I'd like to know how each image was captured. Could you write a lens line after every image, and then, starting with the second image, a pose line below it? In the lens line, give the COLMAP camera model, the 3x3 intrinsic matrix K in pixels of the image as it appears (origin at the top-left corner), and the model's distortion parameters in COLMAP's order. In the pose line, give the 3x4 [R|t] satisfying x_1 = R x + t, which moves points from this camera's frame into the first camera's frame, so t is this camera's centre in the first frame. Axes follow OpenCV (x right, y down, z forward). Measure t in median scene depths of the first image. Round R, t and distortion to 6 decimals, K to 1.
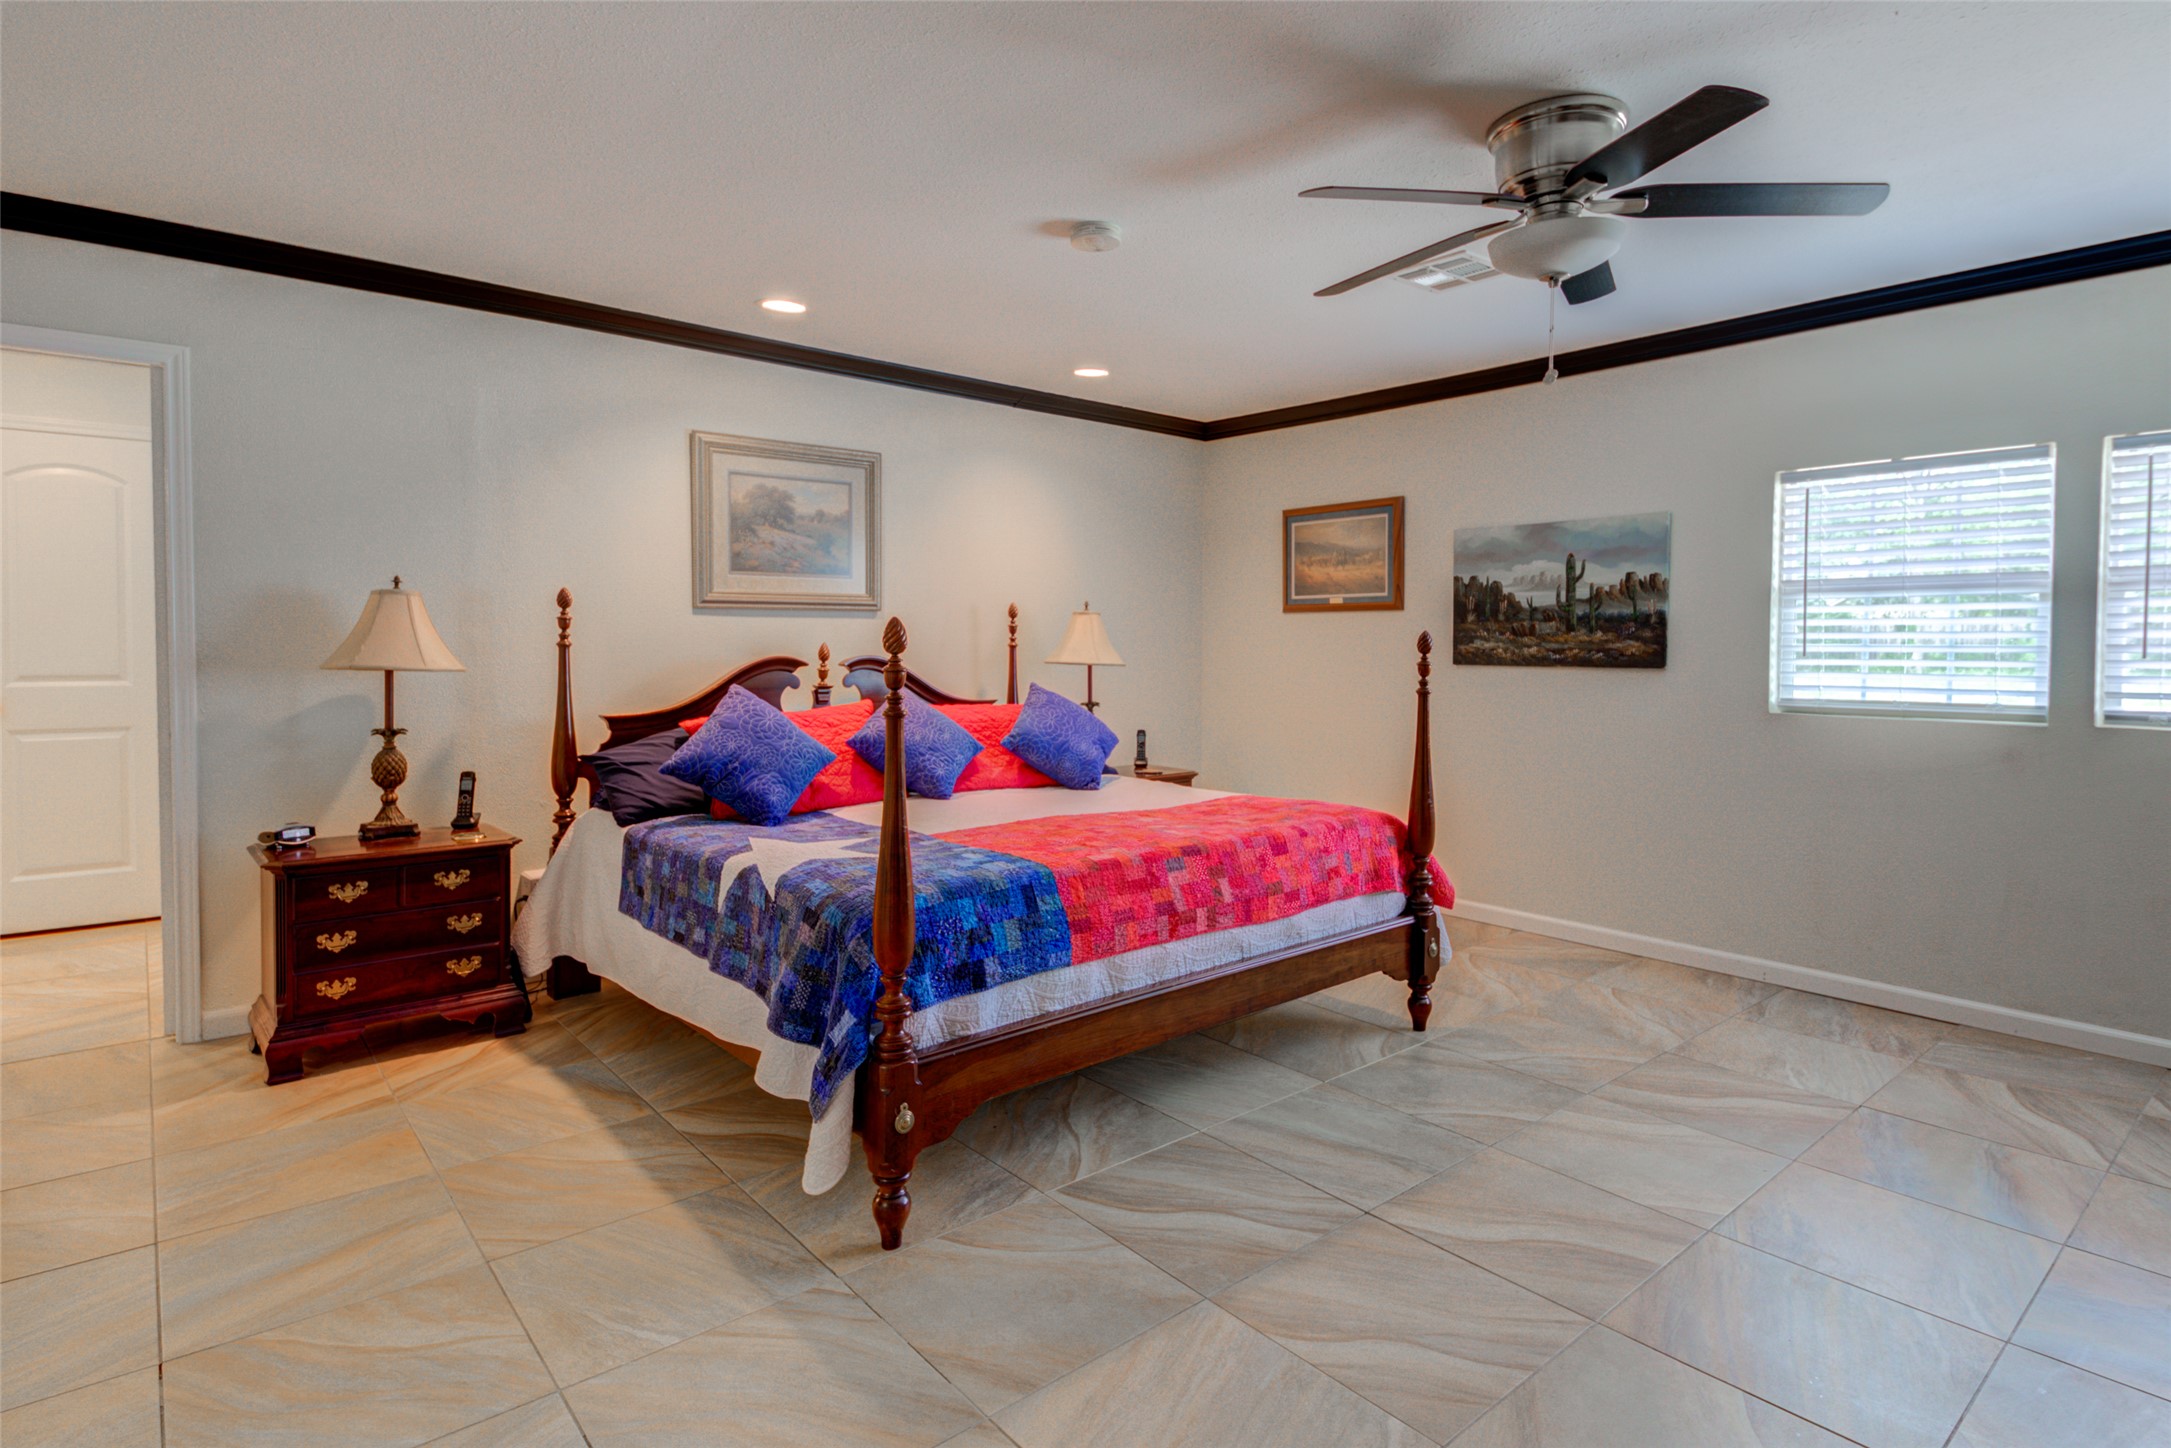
lens RADIAL K [[1111.7, 0, 1086.8], [0, 1111.7, 670.4], [0, 0, 1]] dist [0.034755, 0.000163]
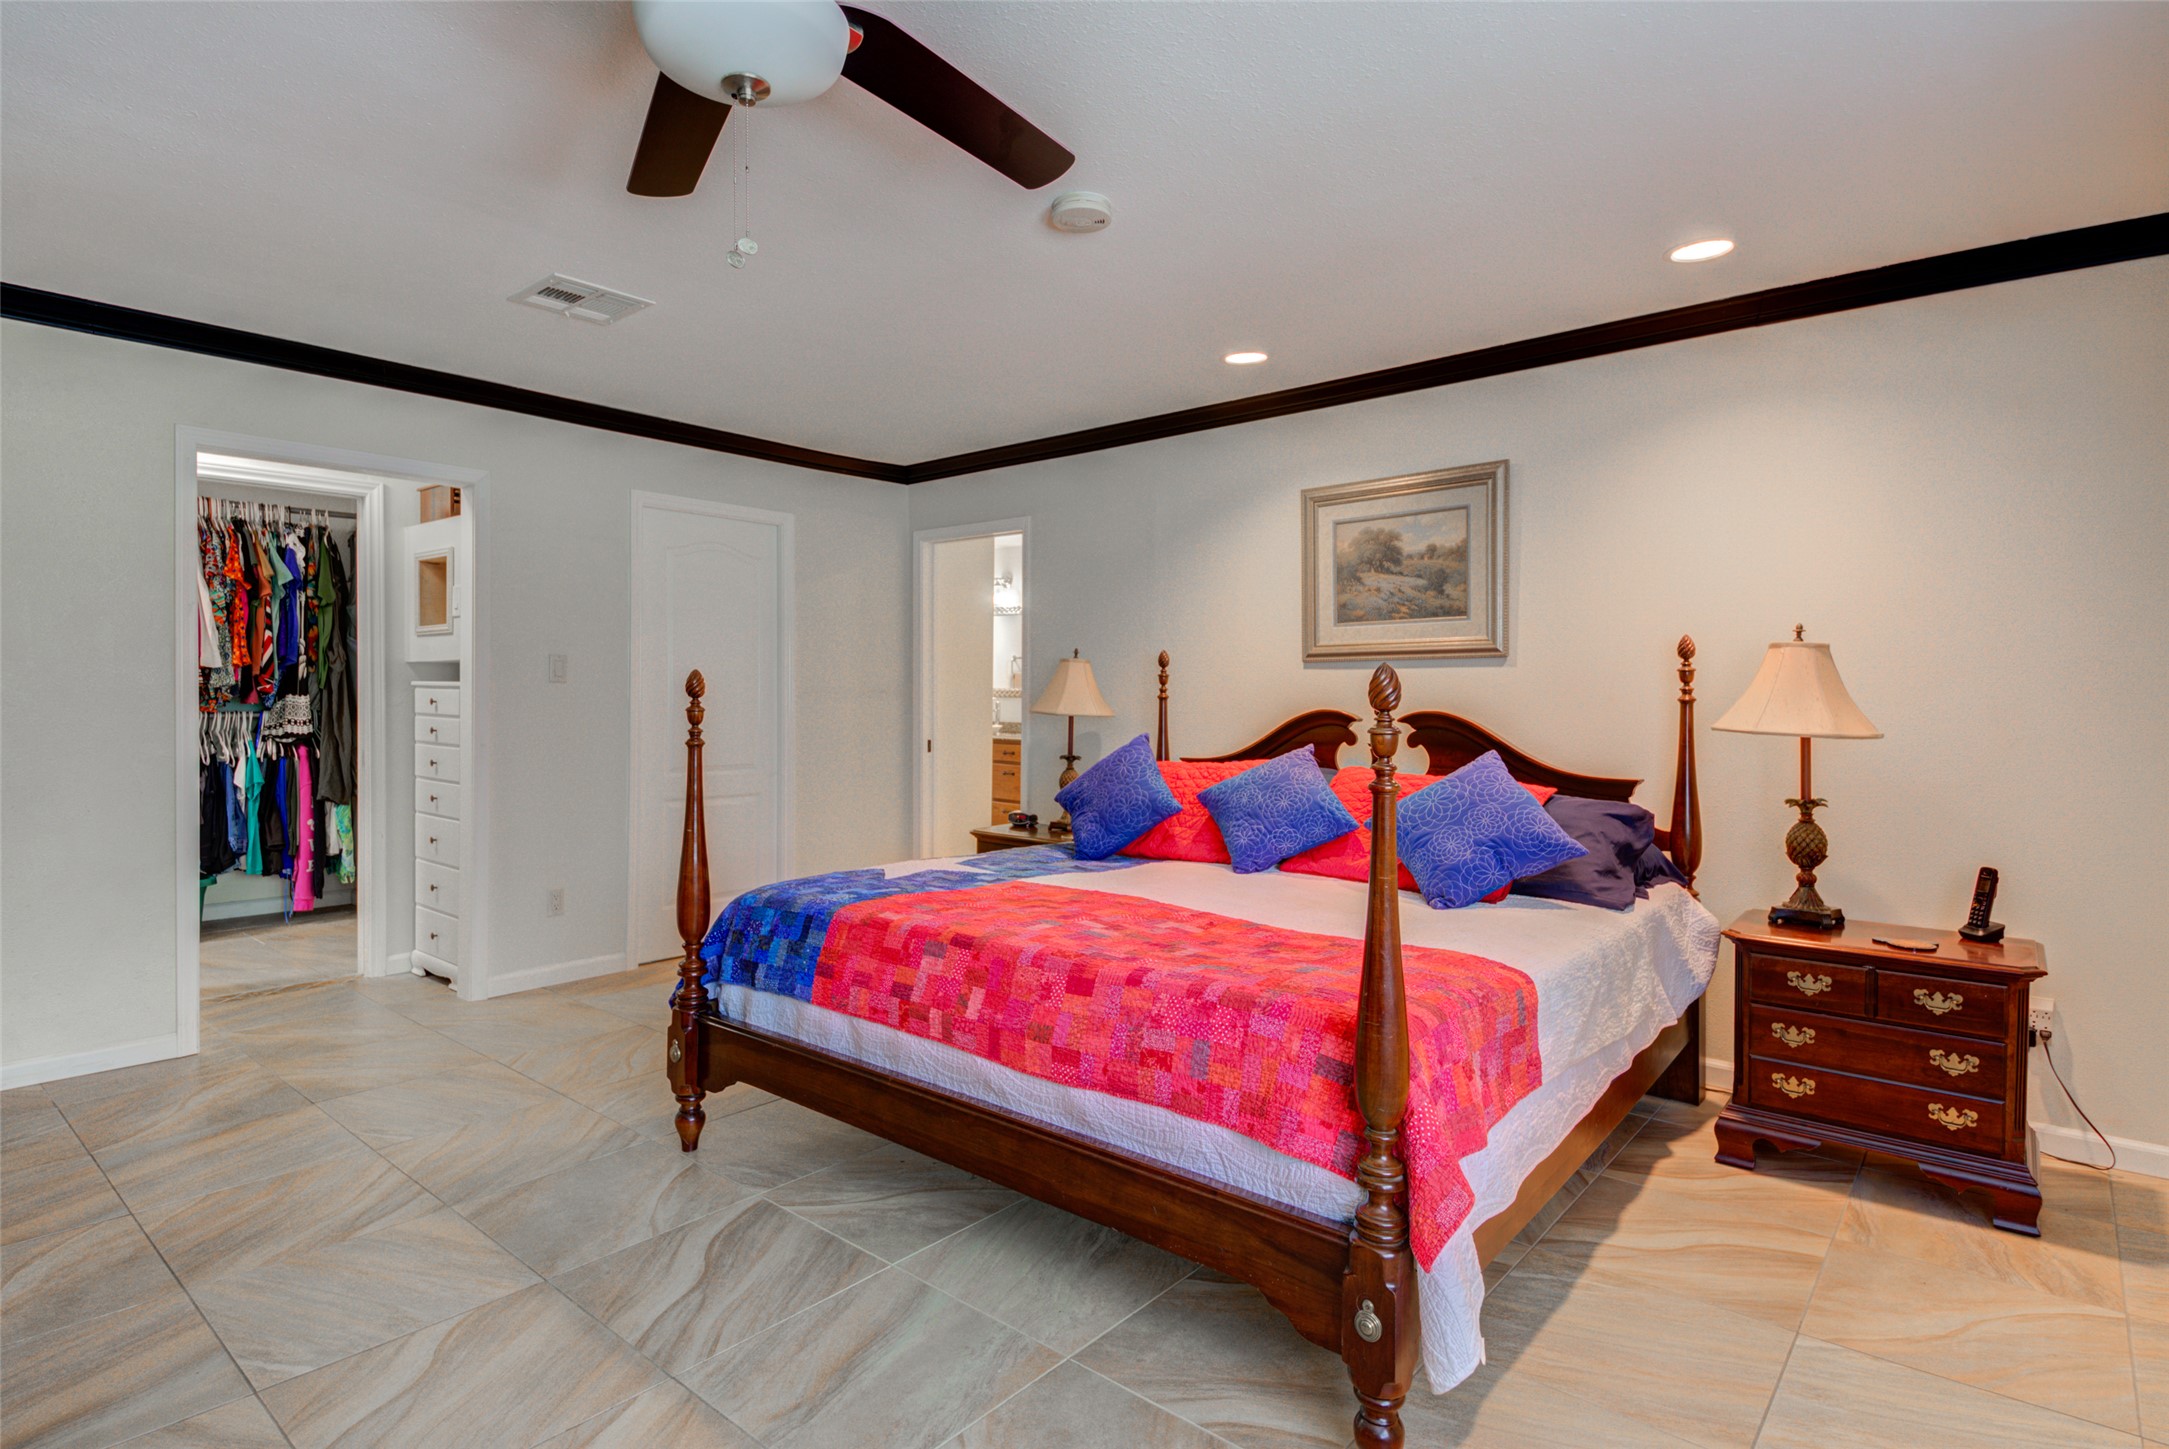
lens RADIAL K [[1100.3, 0, 1084.4], [0, 1100.3, 701.1], [0, 0, 1]] dist [0.073421, -0.047205]
pose [[0.160464, 0.002967, -0.987037, 0.851825], [-0.028141, 0.999603, -0.001570, -0.017571], [0.986640, 0.028028, 0.160484, 0.879065]]
